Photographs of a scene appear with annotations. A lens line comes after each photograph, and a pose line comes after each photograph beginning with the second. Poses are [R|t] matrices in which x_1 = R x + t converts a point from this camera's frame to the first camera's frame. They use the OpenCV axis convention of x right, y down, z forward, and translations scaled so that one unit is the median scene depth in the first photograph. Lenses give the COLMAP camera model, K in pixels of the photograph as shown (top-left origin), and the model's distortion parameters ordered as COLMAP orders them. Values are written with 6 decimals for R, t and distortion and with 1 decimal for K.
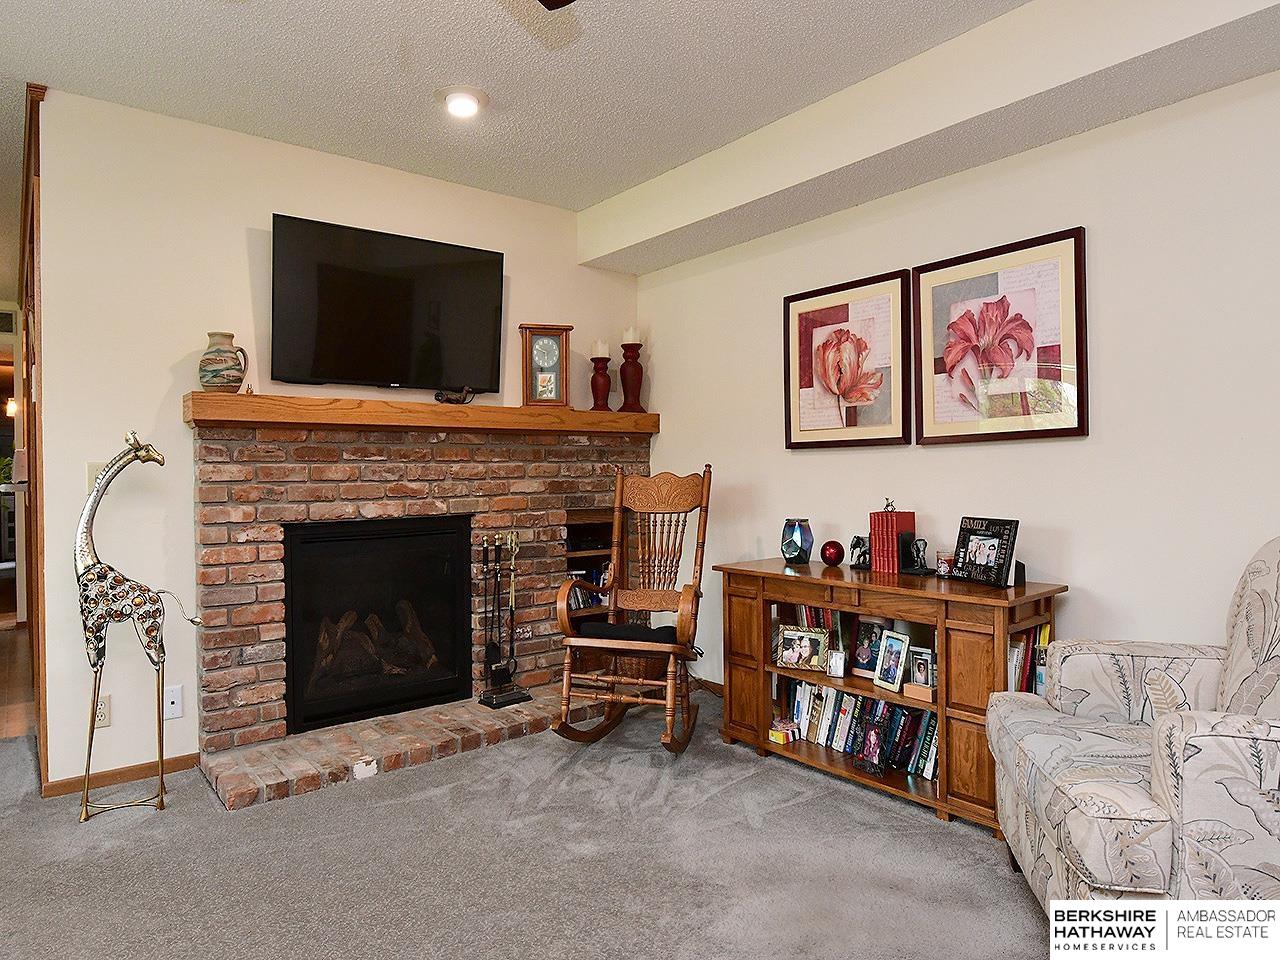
lens RADIAL K [[808.2, 0, 633.3], [0, 808.2, 484.2], [0, 0, 1]] dist [-0.005521, -0.002407]
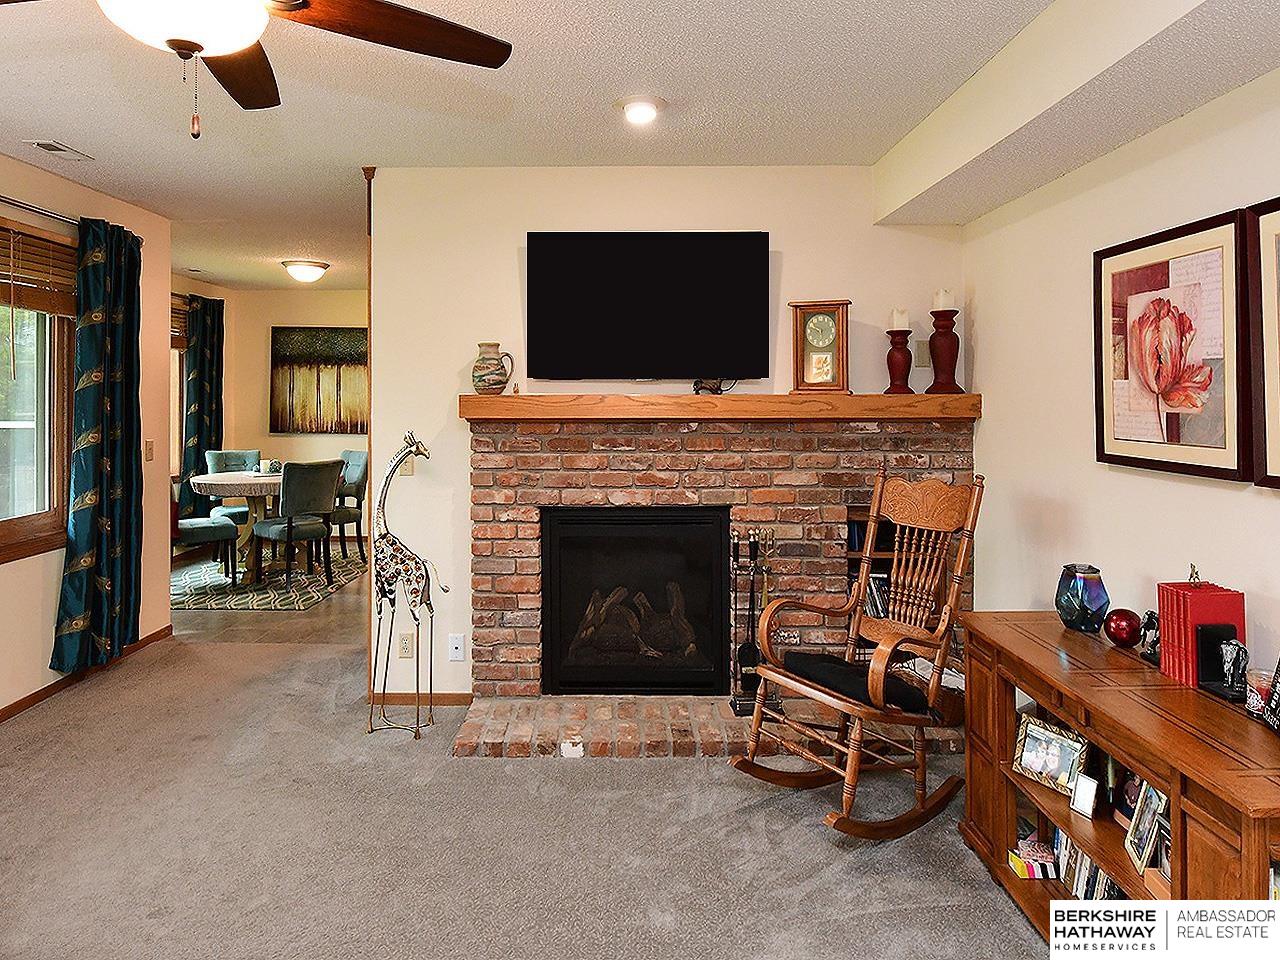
lens RADIAL K [[808.2, 0, 596.0], [0, 808.2, 393.4], [0, 0, 1]] dist [-0.005521, -0.002407]
pose [[0.768968, 0.011641, -0.639181, 0.336749], [-0.020005, 0.999783, -0.005858, -0.101235], [0.638974, 0.017292, 0.769034, 0.178506]]
